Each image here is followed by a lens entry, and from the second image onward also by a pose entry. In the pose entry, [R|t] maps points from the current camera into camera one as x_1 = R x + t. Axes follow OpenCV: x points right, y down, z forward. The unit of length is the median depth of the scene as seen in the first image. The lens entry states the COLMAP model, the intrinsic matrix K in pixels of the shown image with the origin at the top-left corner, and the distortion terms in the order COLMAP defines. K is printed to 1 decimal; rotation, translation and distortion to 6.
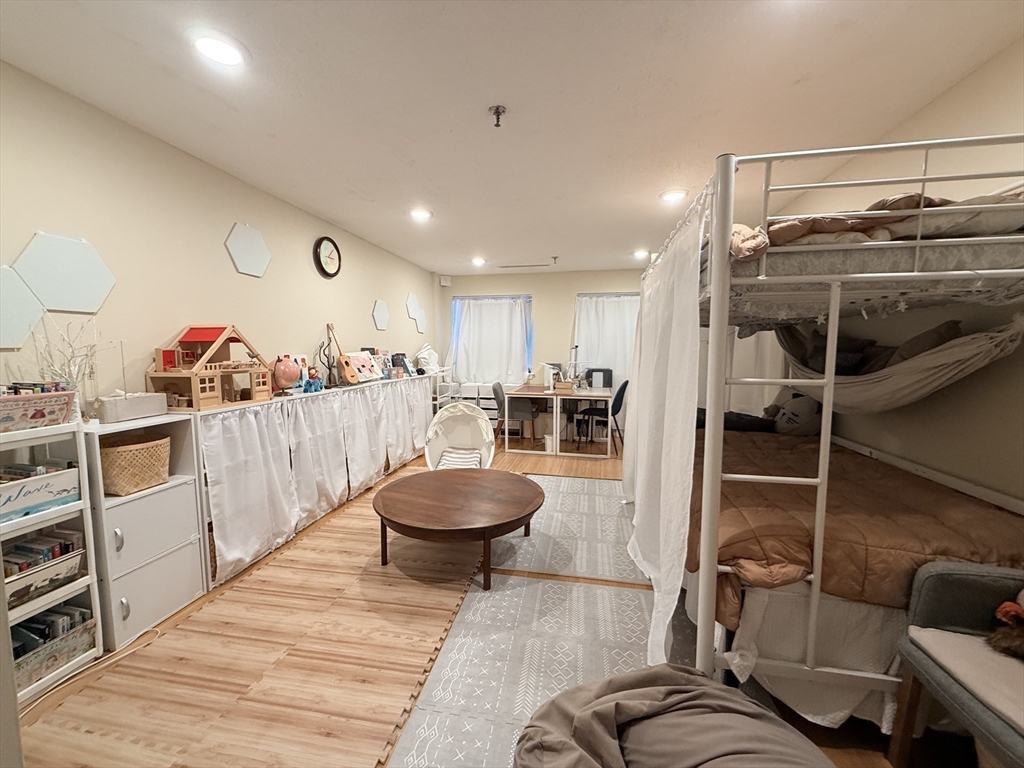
lens RADIAL K [[407.9, 0, 508.0], [0, 407.9, 384.4], [0, 0, 1]] dist [-0.000415, -0.000142]
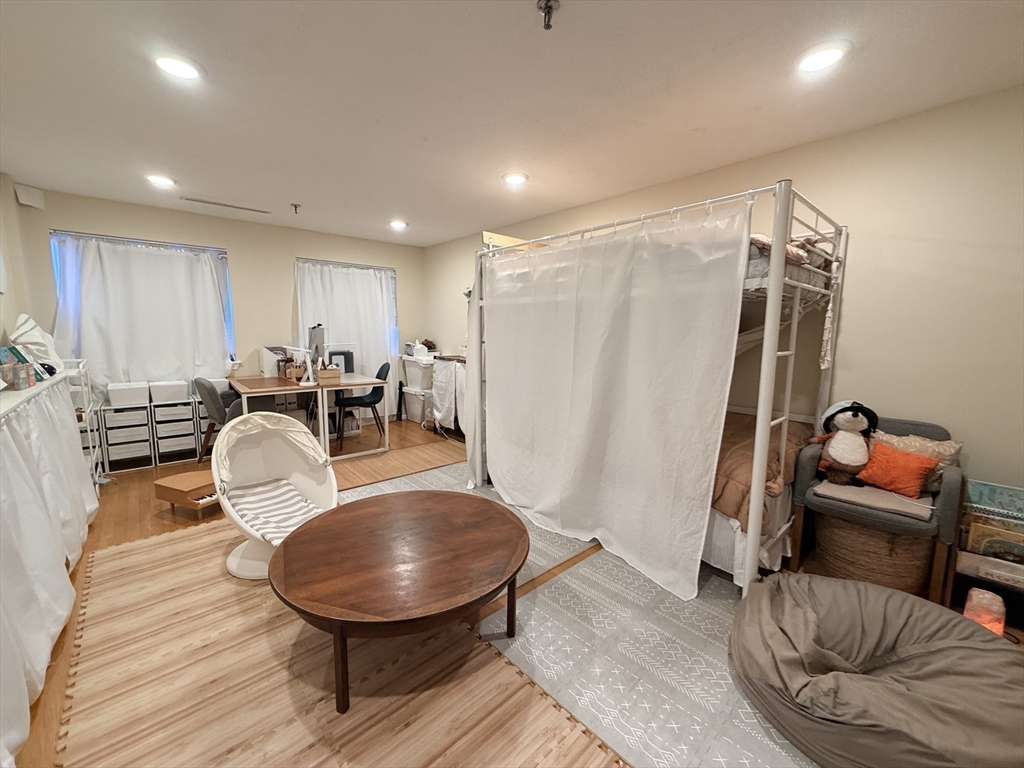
lens RADIAL K [[407.9, 0, 508.0], [0, 407.9, 384.4], [0, 0, 1]] dist [-0.000415, -0.000142]
pose [[0.605302, -0.101673, 0.789476, -0.594325], [0.061640, 0.994818, 0.080858, -0.041514], [-0.793606, -0.000280, 0.608433, 0.497834]]
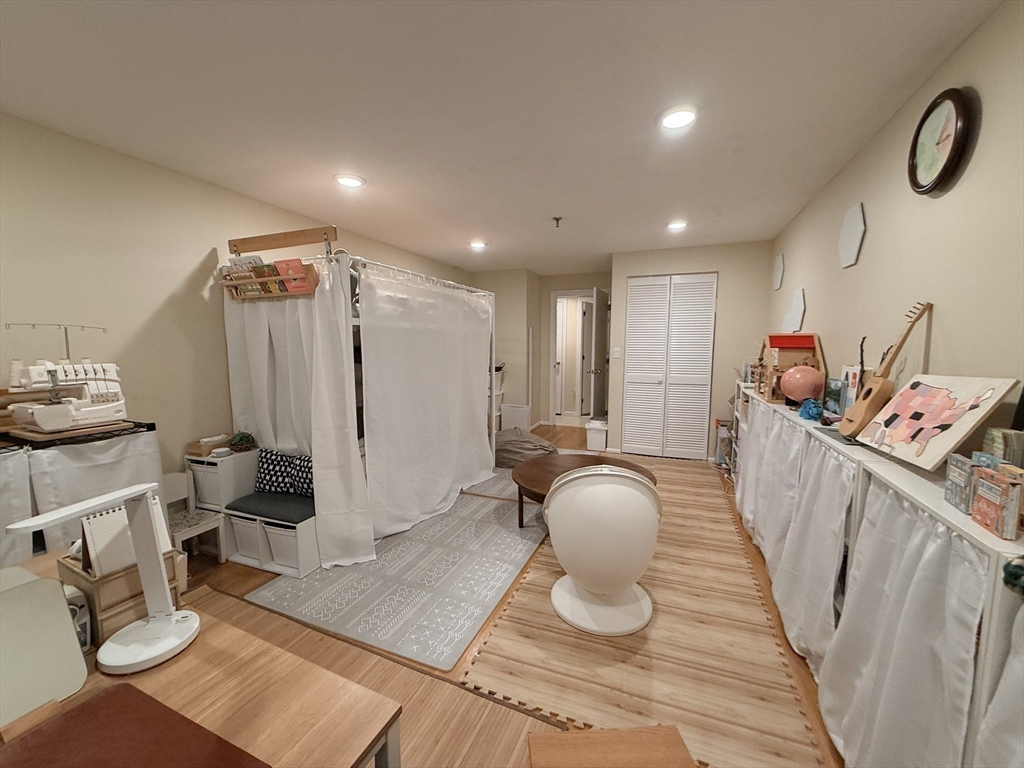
lens RADIAL K [[407.9, 0, 508.0], [0, 407.9, 384.4], [0, 0, 1]] dist [-0.000415, -0.000142]
pose [[-0.980727, -0.021604, 0.194186, -0.145854], [0.015210, 0.982411, 0.186113, -0.238554], [-0.194791, 0.185479, -0.963148, 2.388559]]
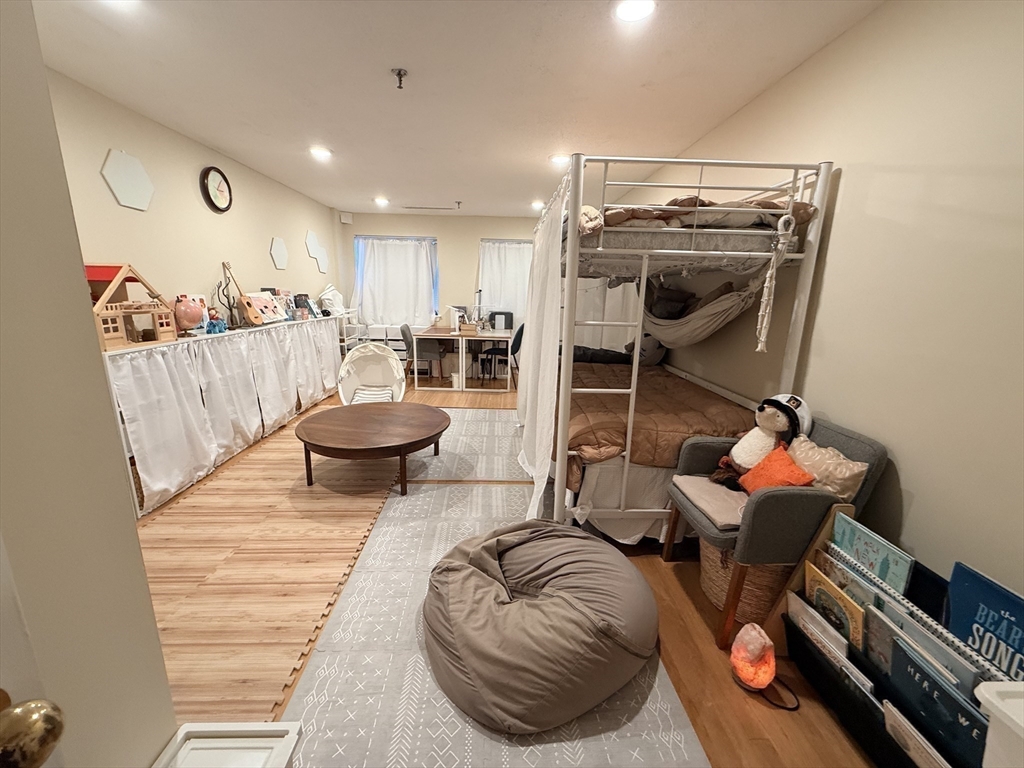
lens RADIAL K [[407.9, 0, 508.0], [0, 407.9, 384.4], [0, 0, 1]] dist [-0.000415, -0.000142]
pose [[0.975471, -0.028805, 0.218236, -0.004198], [-0.002030, 0.990182, 0.139766, 0.002620], [-0.220120, -0.136781, 0.965836, -0.193165]]
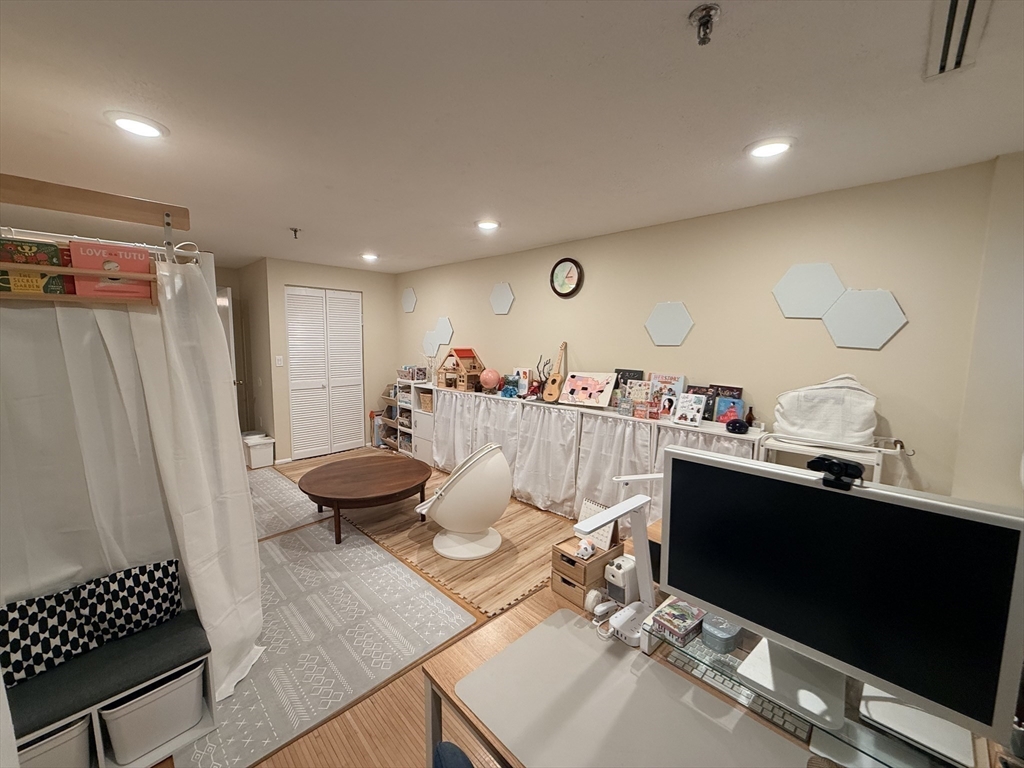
lens RADIAL K [[407.9, 0, 508.0], [0, 407.9, 384.4], [0, 0, 1]] dist [-0.000415, -0.000142]
pose [[-0.552190, 0.087392, -0.829125, 0.799127], [-0.084117, 0.983576, 0.159692, -0.309000], [0.829464, 0.157924, -0.535770, 2.290480]]
